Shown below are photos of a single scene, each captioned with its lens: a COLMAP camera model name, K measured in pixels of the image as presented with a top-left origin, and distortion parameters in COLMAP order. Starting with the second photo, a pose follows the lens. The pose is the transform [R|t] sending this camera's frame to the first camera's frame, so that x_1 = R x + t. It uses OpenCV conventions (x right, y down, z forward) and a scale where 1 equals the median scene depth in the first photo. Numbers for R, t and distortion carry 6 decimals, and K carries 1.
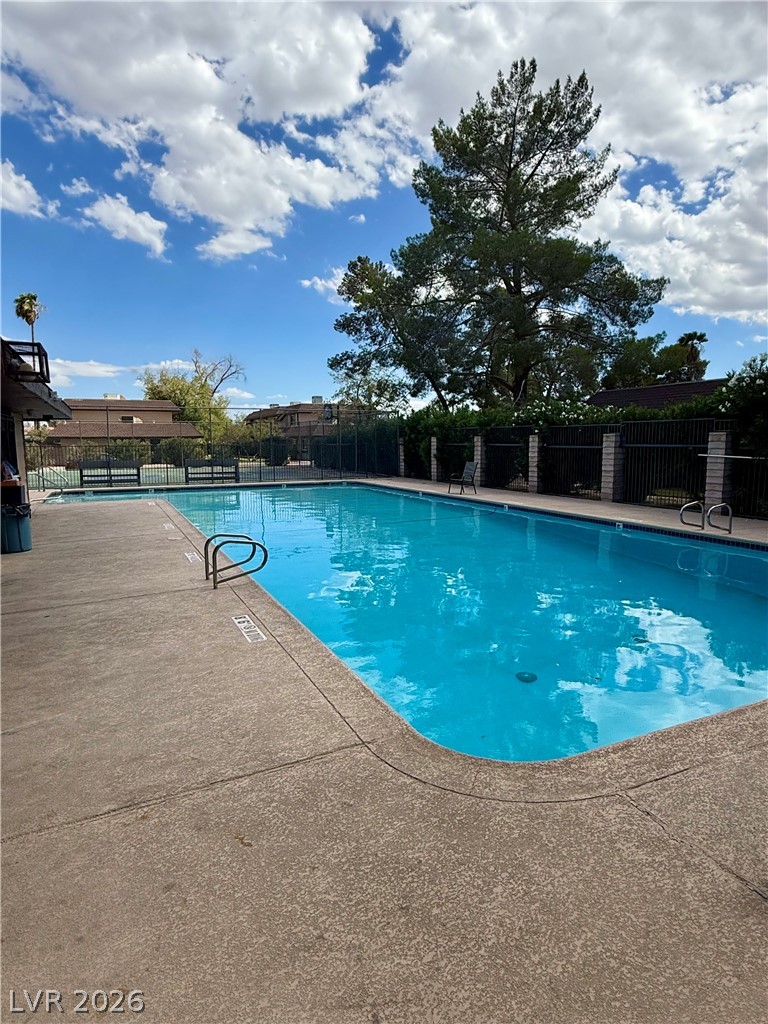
lens RADIAL K [[596.2, 0, 384.1], [0, 596.2, 514.2], [0, 0, 1]] dist [-0.001143, -0.001142]
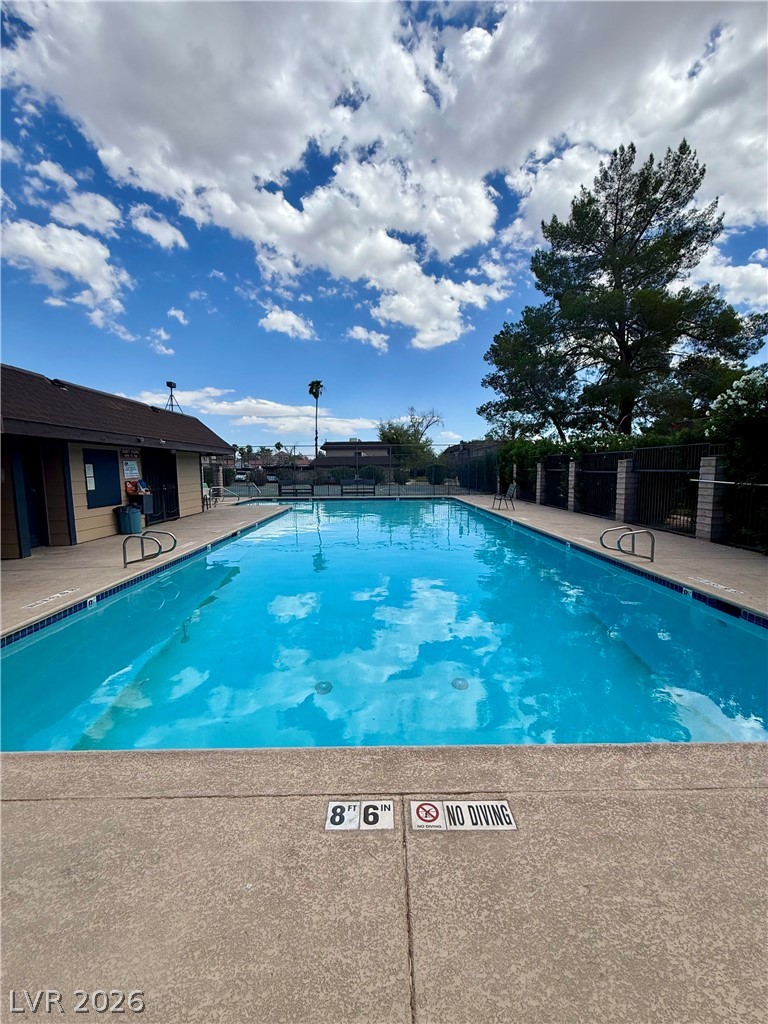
lens RADIAL K [[409.8, 0, 384.1], [0, 409.8, 509.5], [0, 0, 1]] dist [-0.000519, 0.000078]
pose [[0.910531, 0.038287, -0.411665, 0.158487], [-0.046009, 0.998902, -0.008862, -0.009355], [0.410873, 0.027010, 0.911292, 0.075636]]
